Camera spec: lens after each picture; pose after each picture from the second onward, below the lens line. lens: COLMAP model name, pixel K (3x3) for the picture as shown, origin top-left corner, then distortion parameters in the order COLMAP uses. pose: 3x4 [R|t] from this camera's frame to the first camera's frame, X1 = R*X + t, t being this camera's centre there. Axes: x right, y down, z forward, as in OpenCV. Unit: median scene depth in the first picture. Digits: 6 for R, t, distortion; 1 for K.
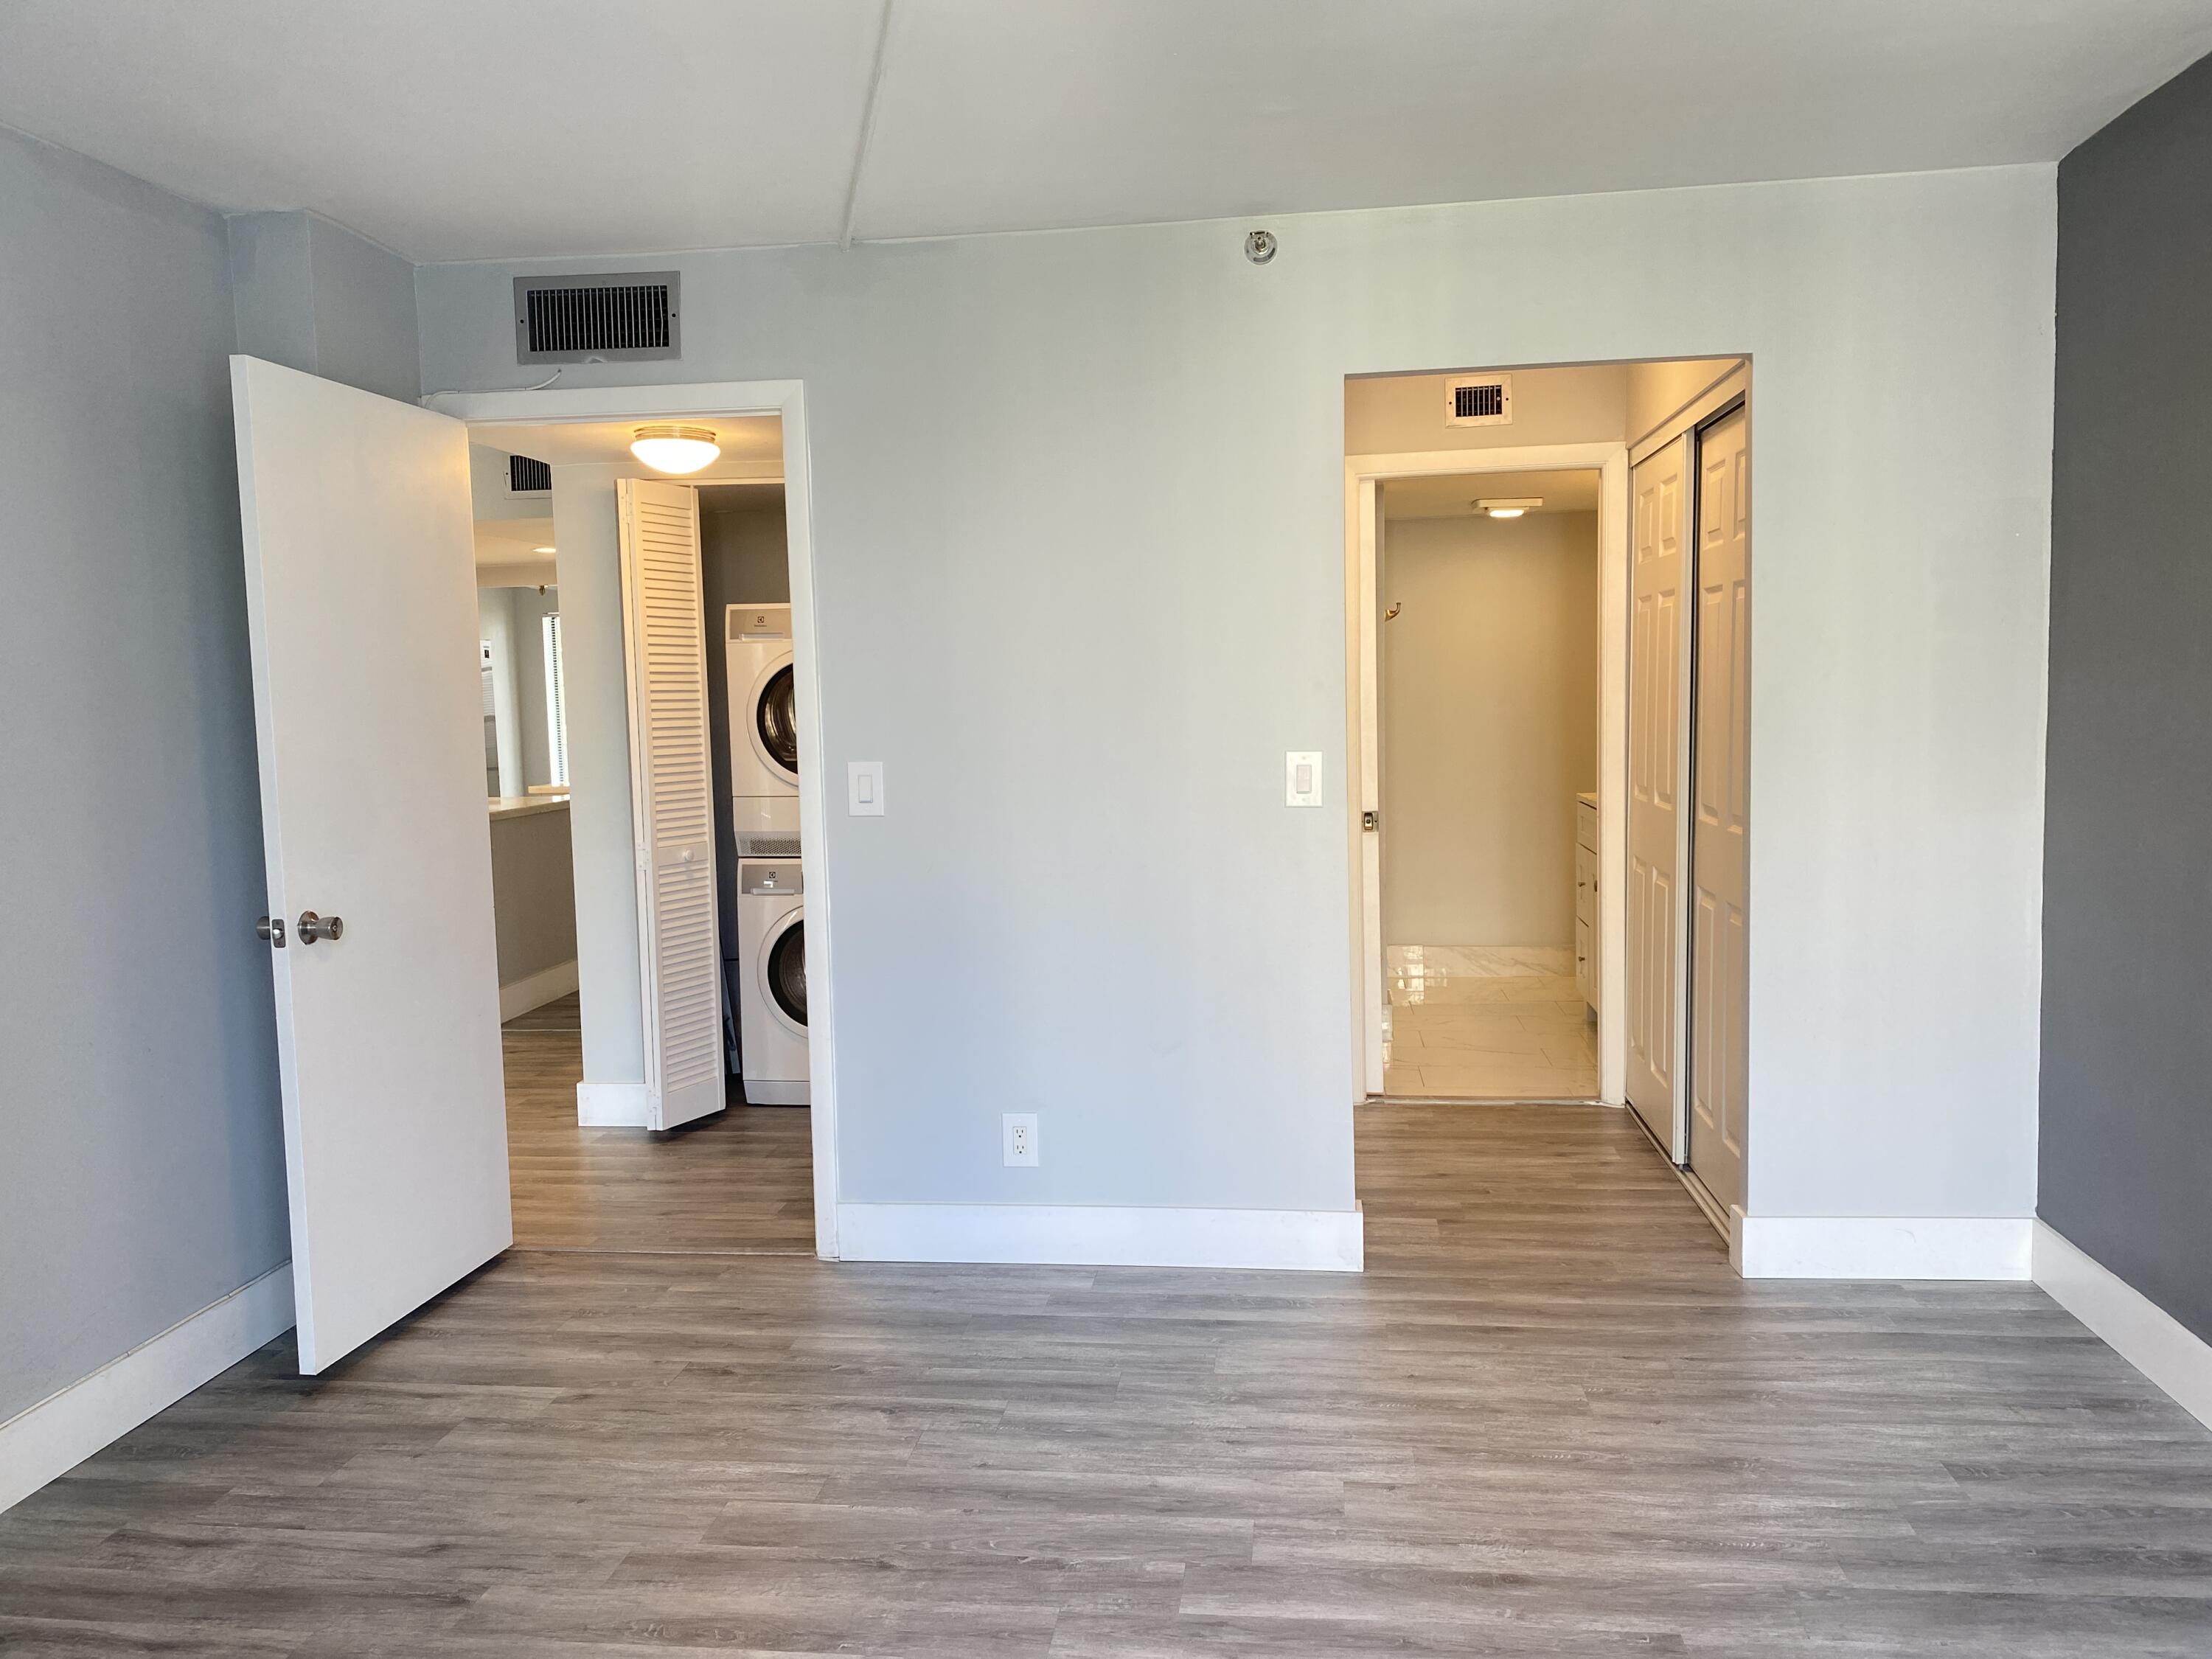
lens RADIAL K [[1650.3, 0, 1106.0], [0, 1650.3, 829.5], [0, 0, 1]] dist [0.003450, -0.004539]
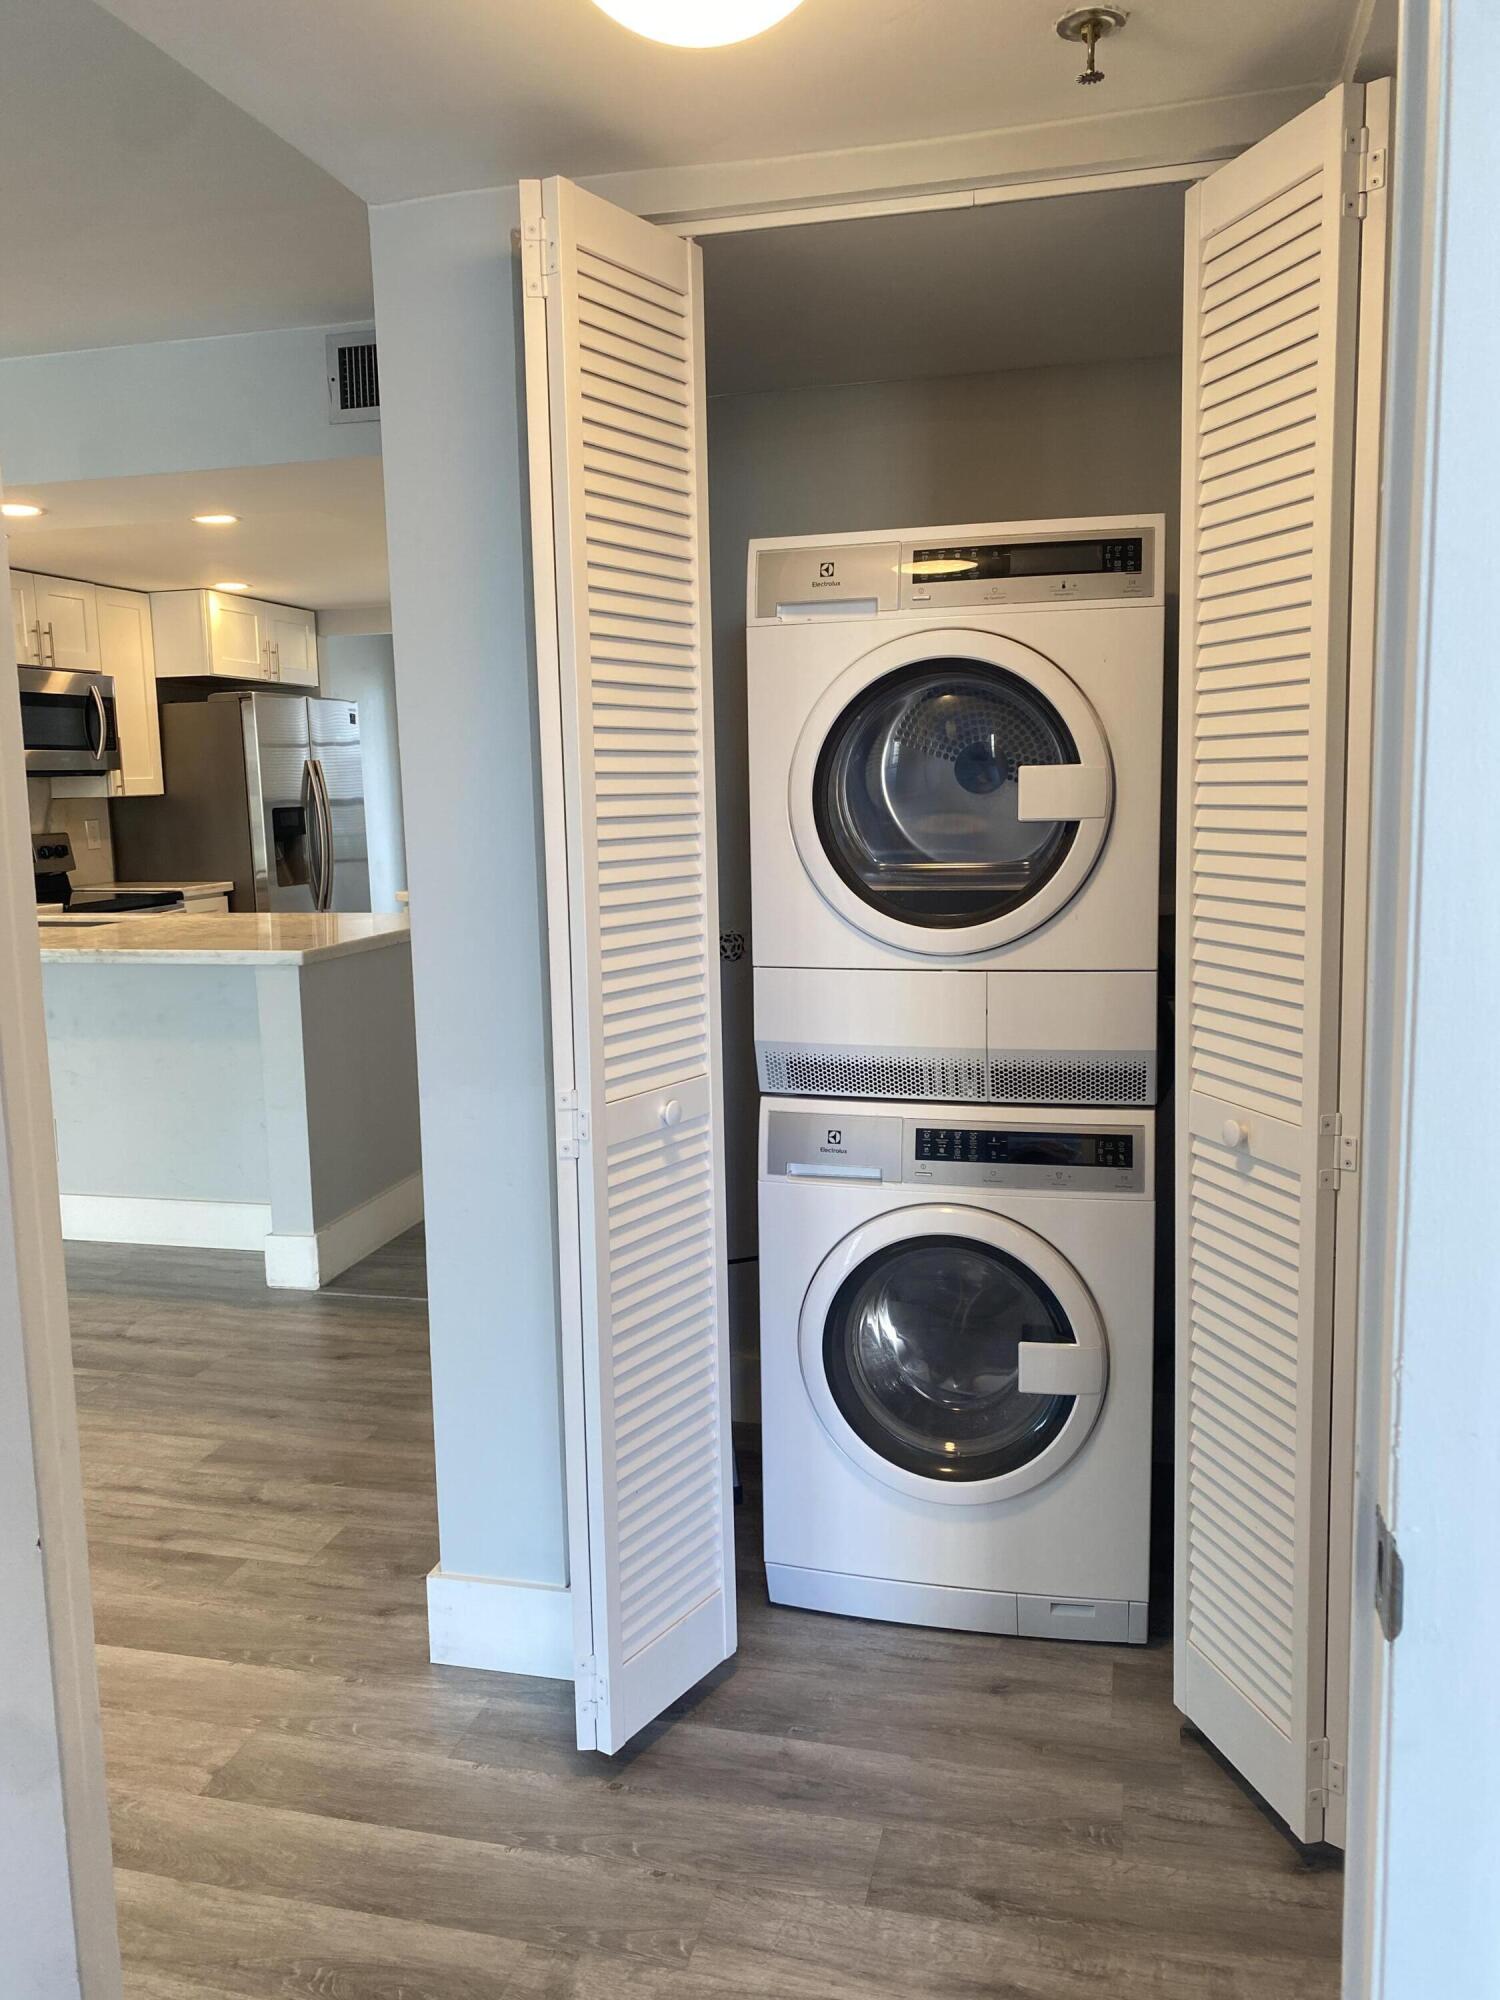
lens RADIAL K [[1492.1, 0, 750.0], [0, 1492.1, 1000.0], [0, 0, 1]] dist [0.003450, -0.004539]
pose [[0.993357, 0.023884, -0.112567, -0.184842], [-0.015839, 0.997291, 0.071827, -0.041571], [0.113978, -0.069567, 0.991045, 0.601869]]
